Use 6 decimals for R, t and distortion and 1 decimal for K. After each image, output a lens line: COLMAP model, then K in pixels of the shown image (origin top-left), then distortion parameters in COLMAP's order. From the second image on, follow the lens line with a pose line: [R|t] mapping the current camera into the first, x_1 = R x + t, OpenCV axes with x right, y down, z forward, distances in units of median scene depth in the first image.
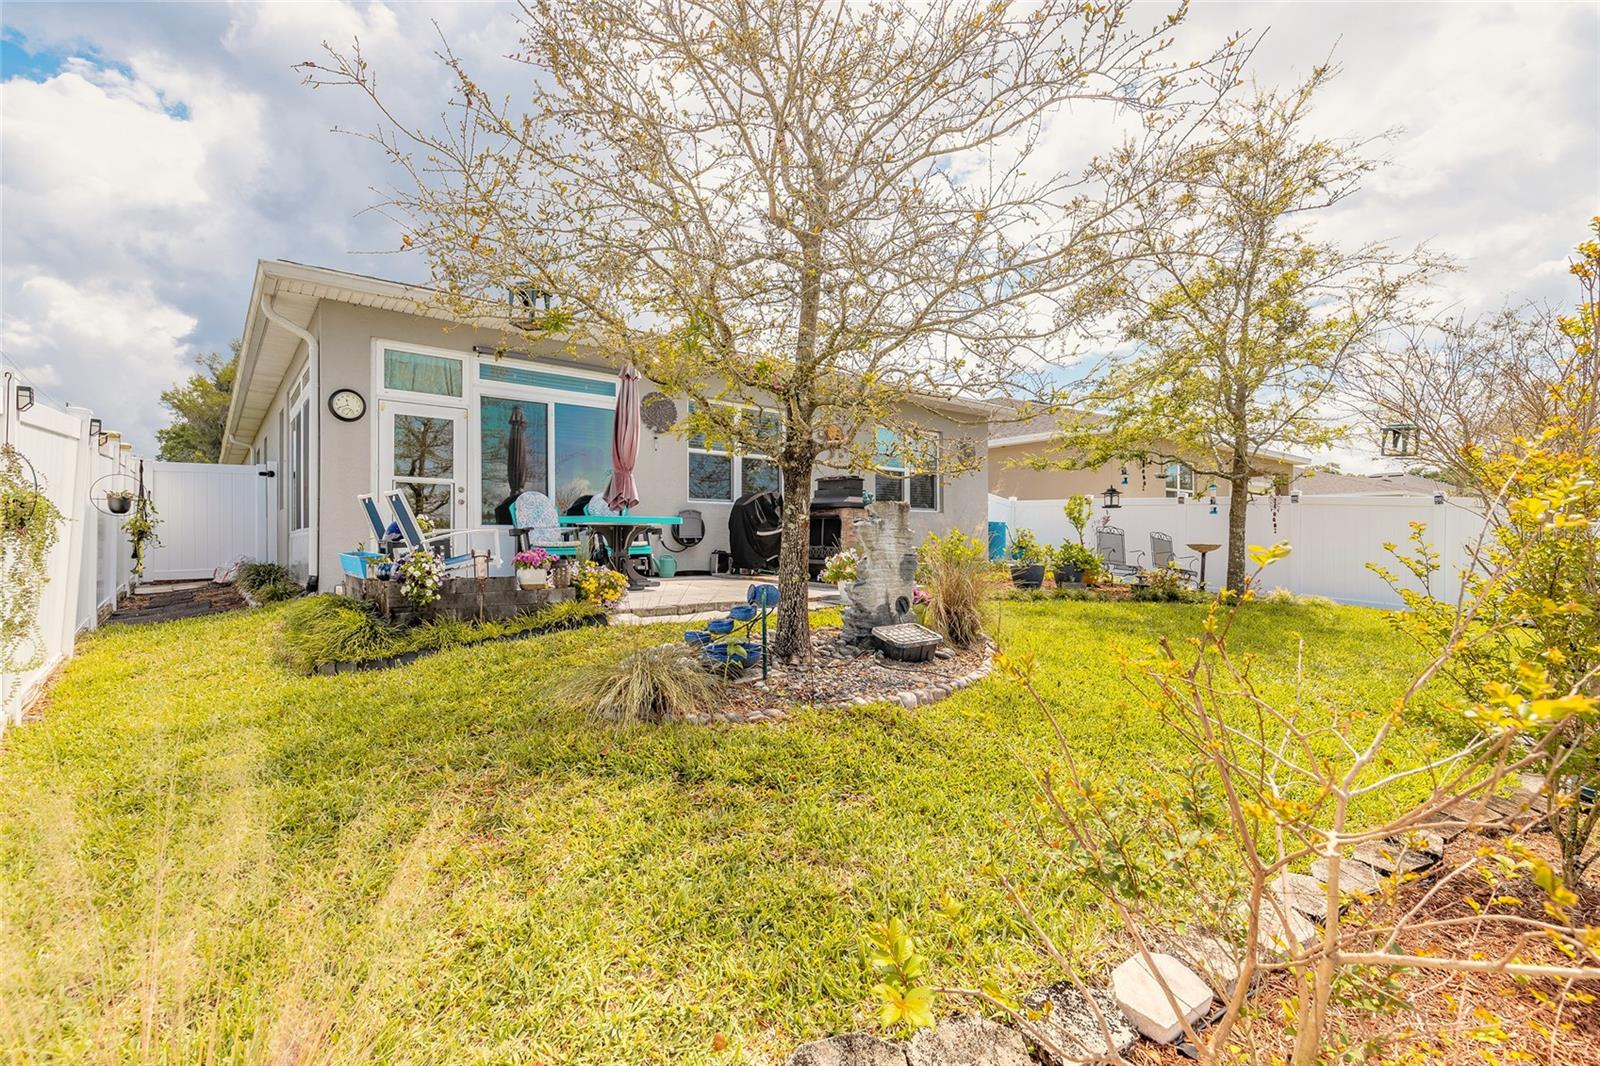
lens RADIAL K [[720.6, 0, 807.4], [0, 720.6, 538.5], [0, 0, 1]] dist [0.007697, -0.000900]
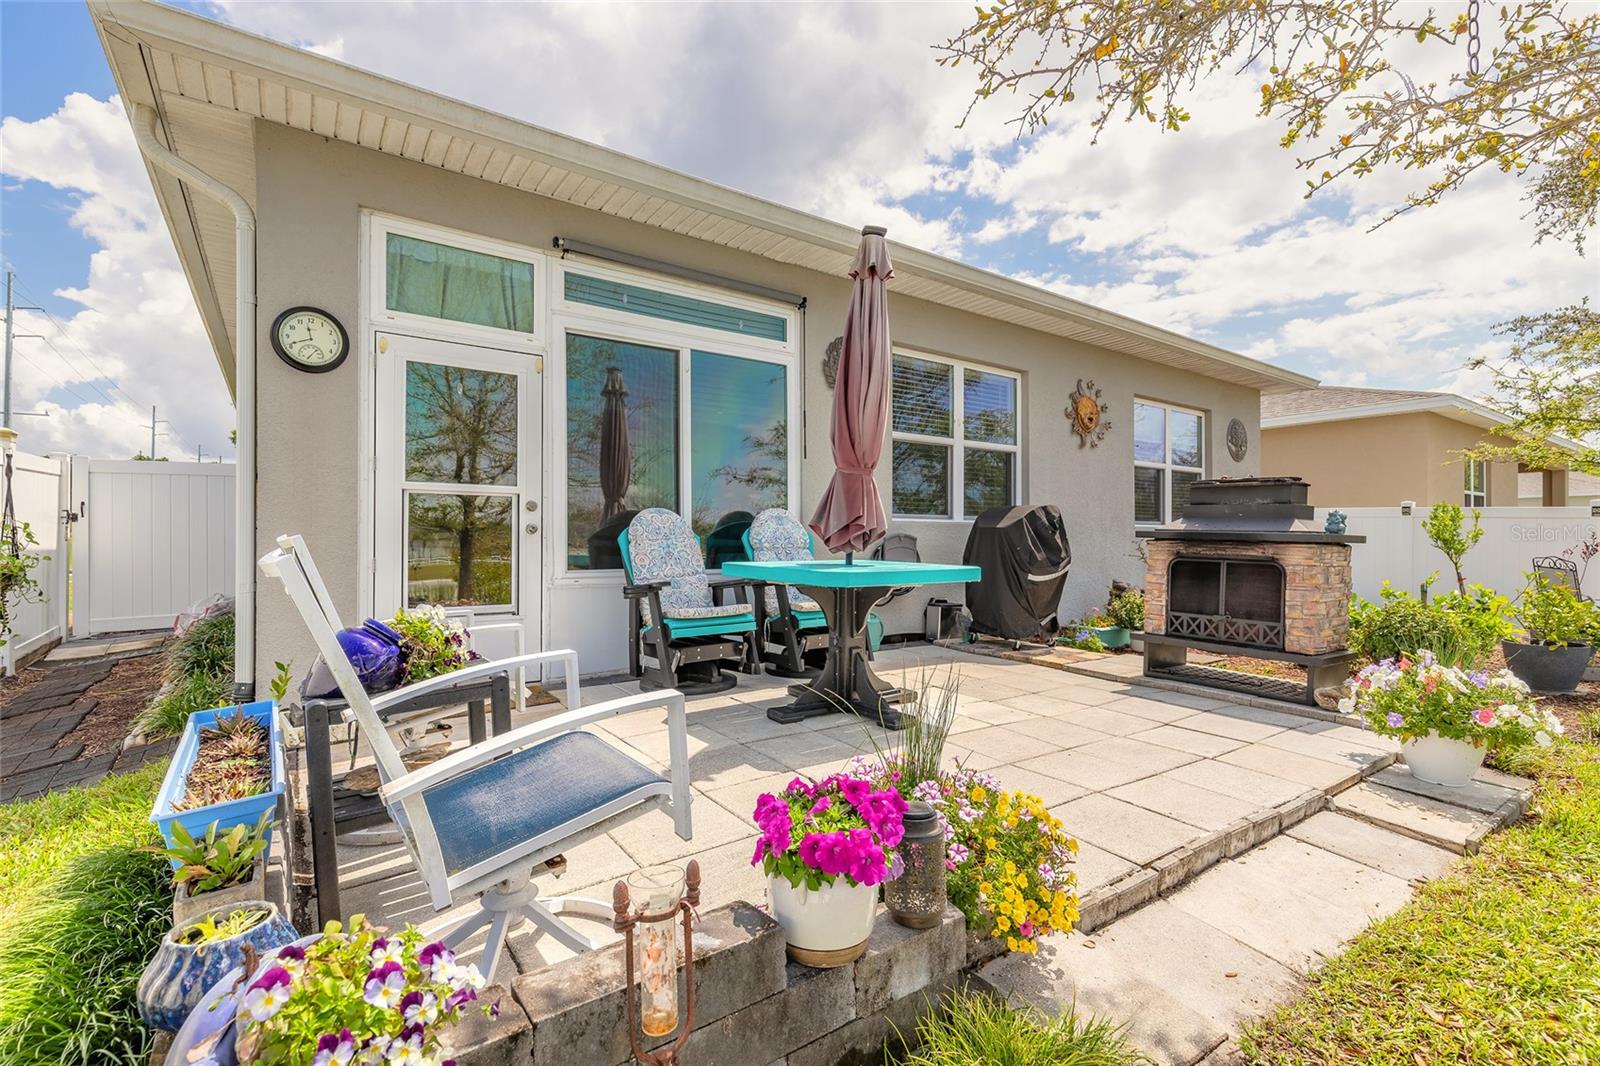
lens RADIAL K [[720.6, 0, 789.6], [0, 720.6, 537.4], [0, 0, 1]] dist [0.007697, -0.000900]
pose [[0.995213, 0.003479, -0.097673, -0.234205], [-0.003352, 0.999993, 0.001470, -0.045672], [0.097677, -0.001136, 0.995218, 0.482082]]
